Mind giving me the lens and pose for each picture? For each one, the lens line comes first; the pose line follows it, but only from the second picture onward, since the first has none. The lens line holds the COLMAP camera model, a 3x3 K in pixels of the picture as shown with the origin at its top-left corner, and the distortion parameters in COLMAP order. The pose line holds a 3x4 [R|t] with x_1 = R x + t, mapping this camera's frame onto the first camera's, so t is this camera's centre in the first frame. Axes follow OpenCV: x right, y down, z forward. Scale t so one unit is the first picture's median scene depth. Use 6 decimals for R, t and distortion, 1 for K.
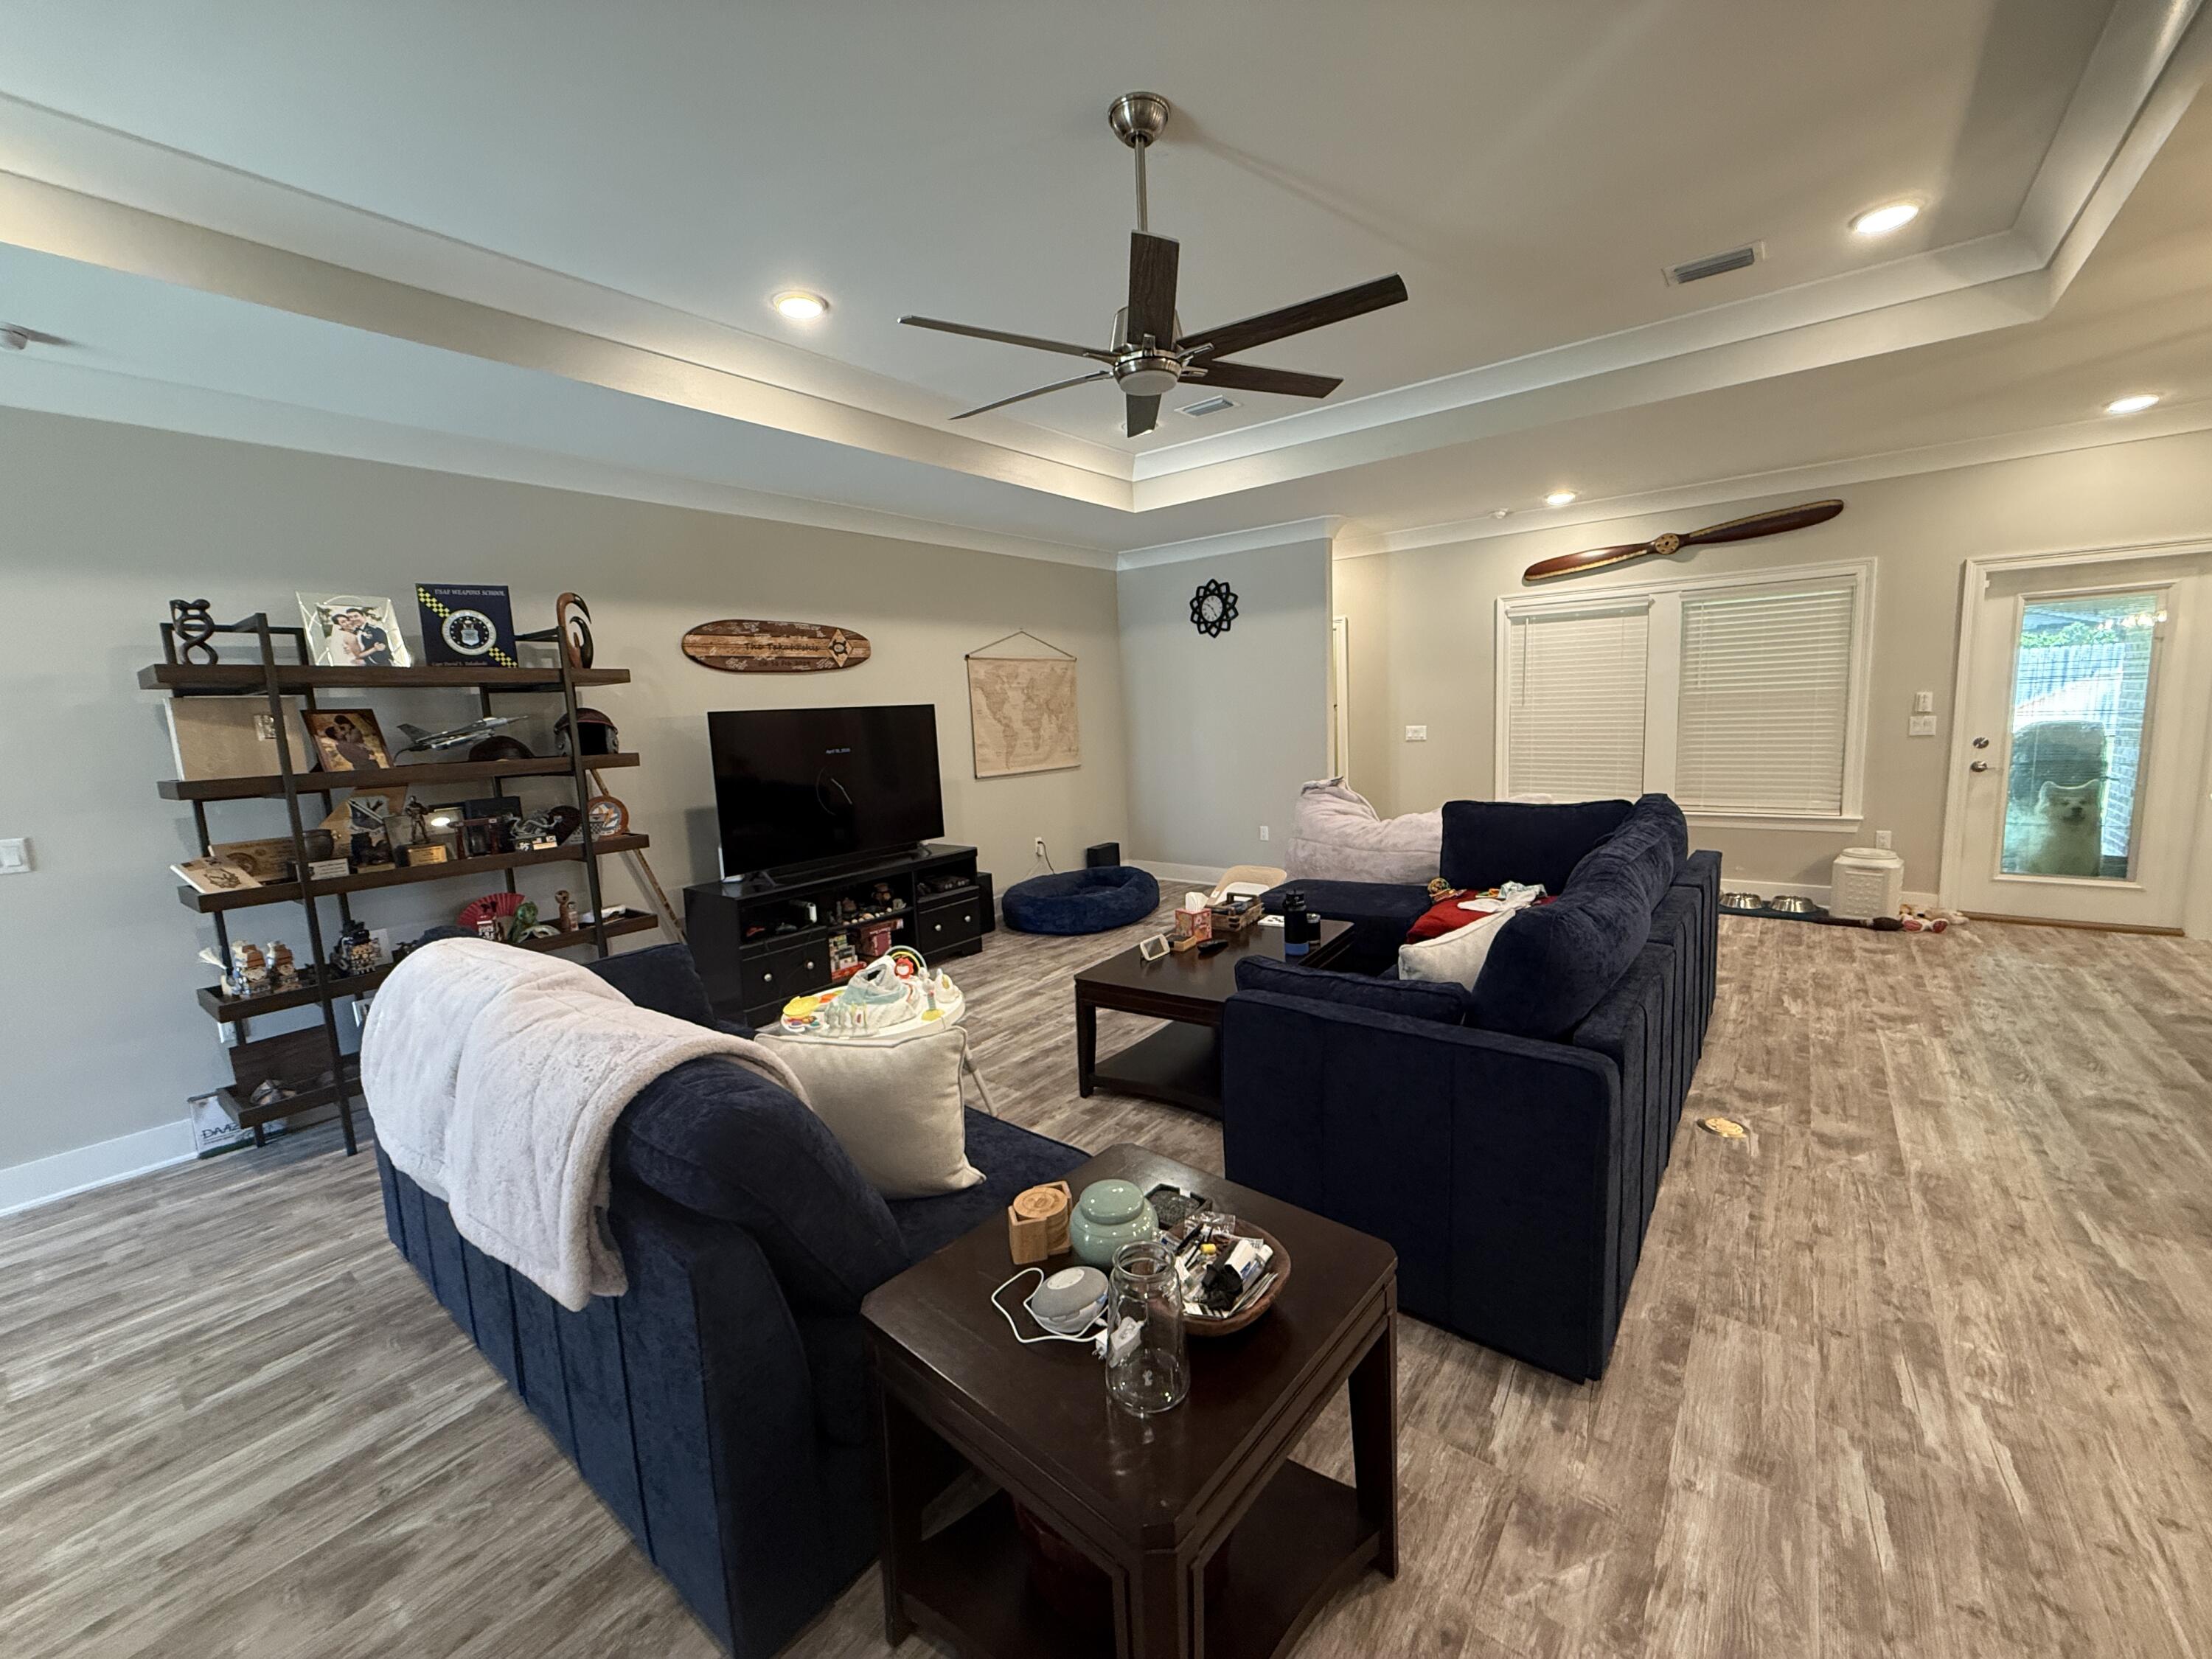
lens RADIAL K [[884.4, 0, 1101.8], [0, 884.4, 819.6], [0, 0, 1]] dist [0.001964, -0.000441]
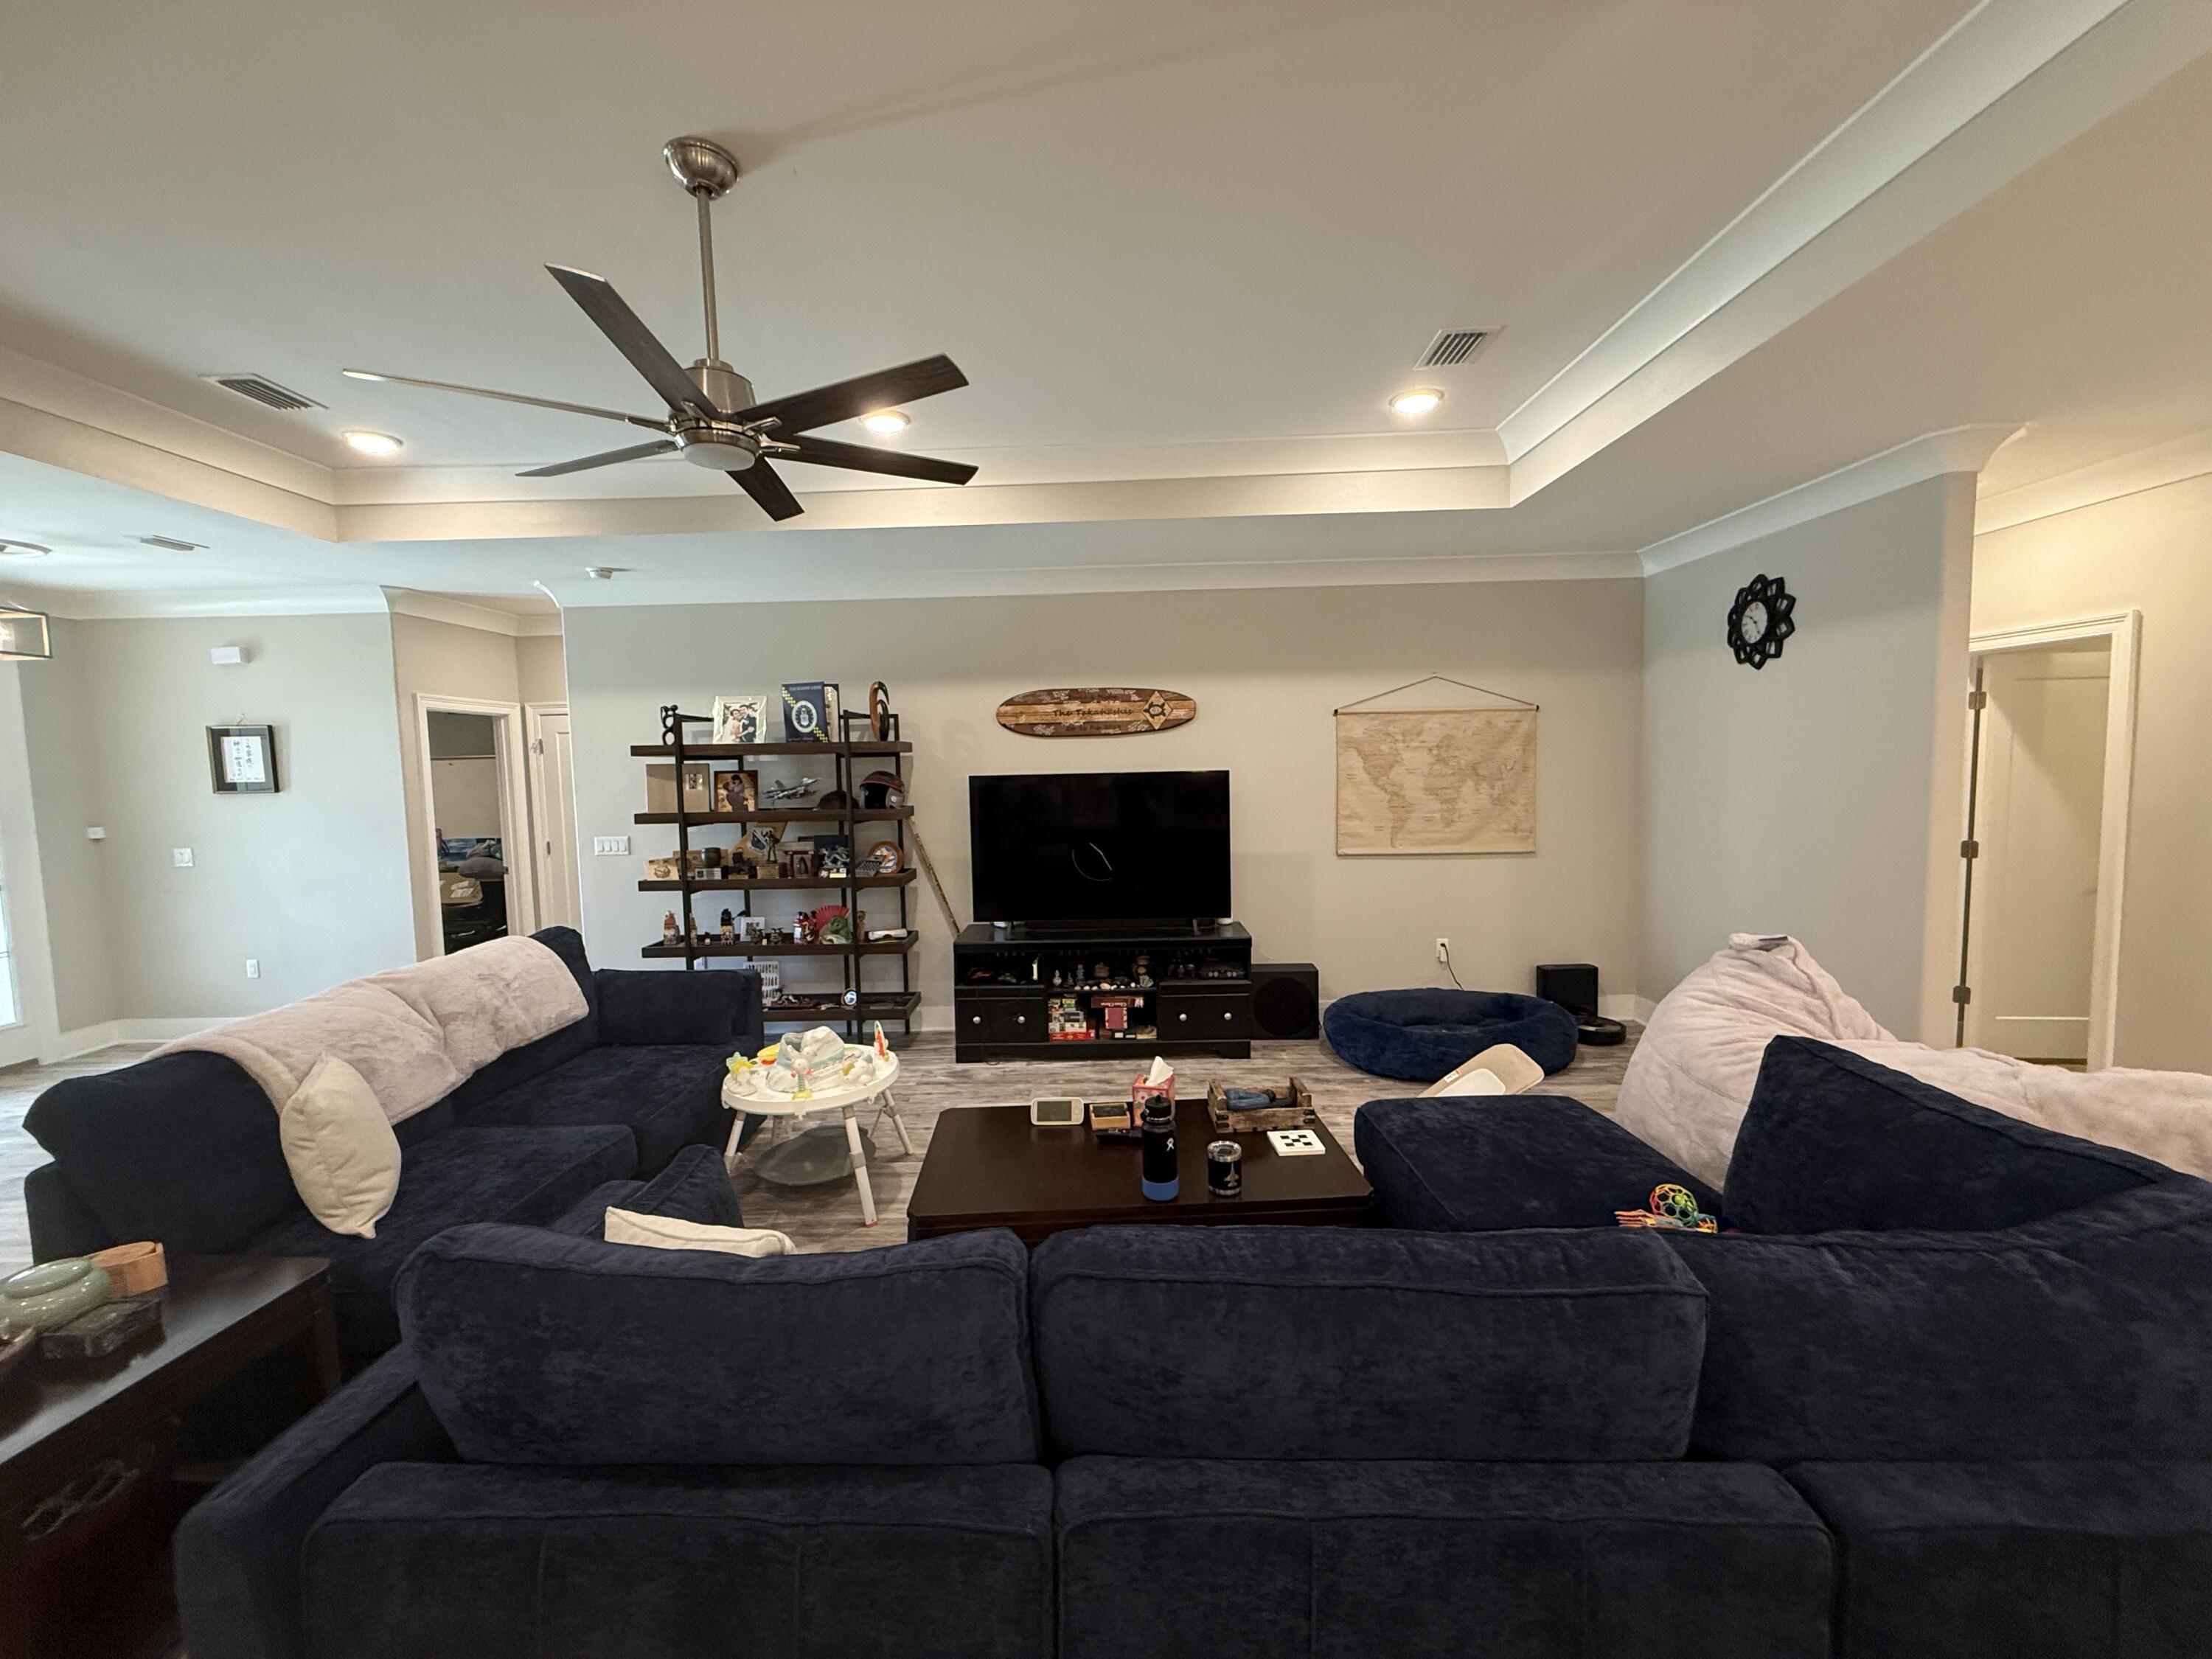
lens RADIAL K [[884.4, 0, 1096.4], [0, 884.4, 822.7], [0, 0, 1]] dist [0.001964, -0.000441]
pose [[0.596355, 0.088059, -0.797876, 0.482247], [-0.107239, 0.993795, 0.029528, -0.095977], [0.795525, 0.067955, 0.602098, 0.380658]]
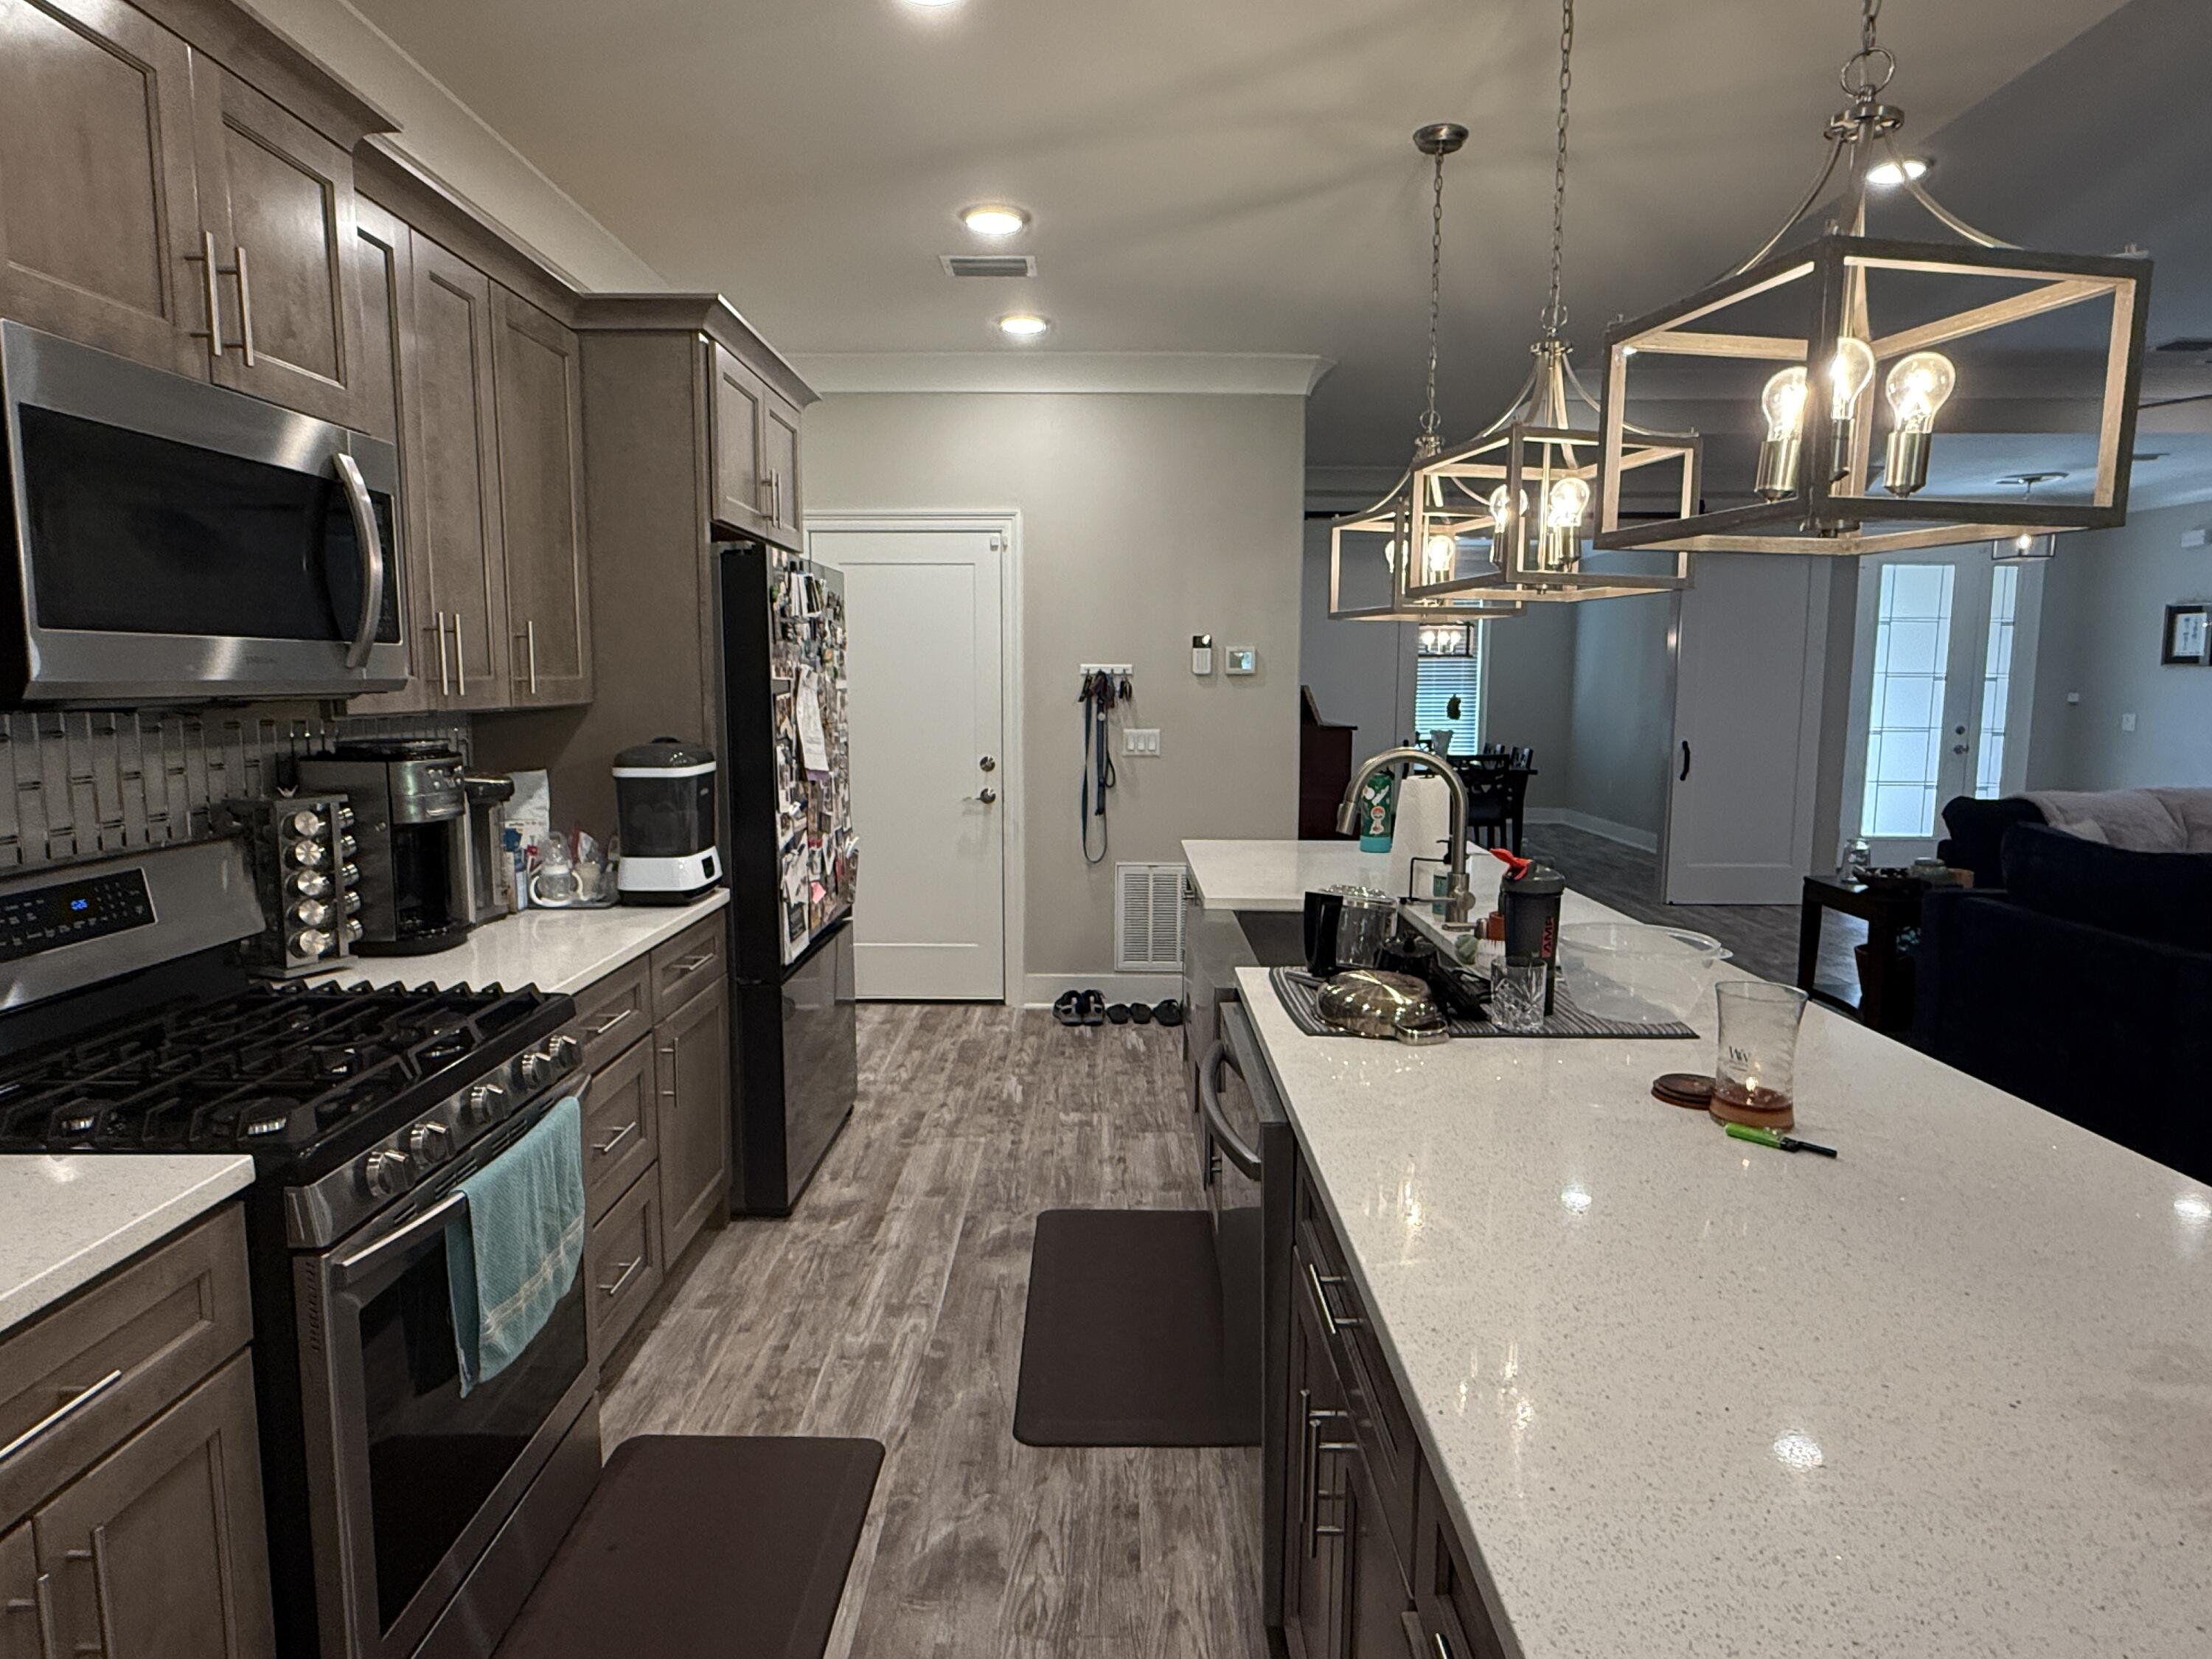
lens RADIAL K [[1288.1, 0, 1101.3], [0, 1288.1, 832.2], [0, 0, 1]] dist [0.000504, 0.000527]
pose [[-0.787884, 0.117040, -0.604599, 1.172490], [-0.046738, 0.967577, 0.248213, -0.131550], [0.614047, 0.223821, -0.756869, 0.657524]]
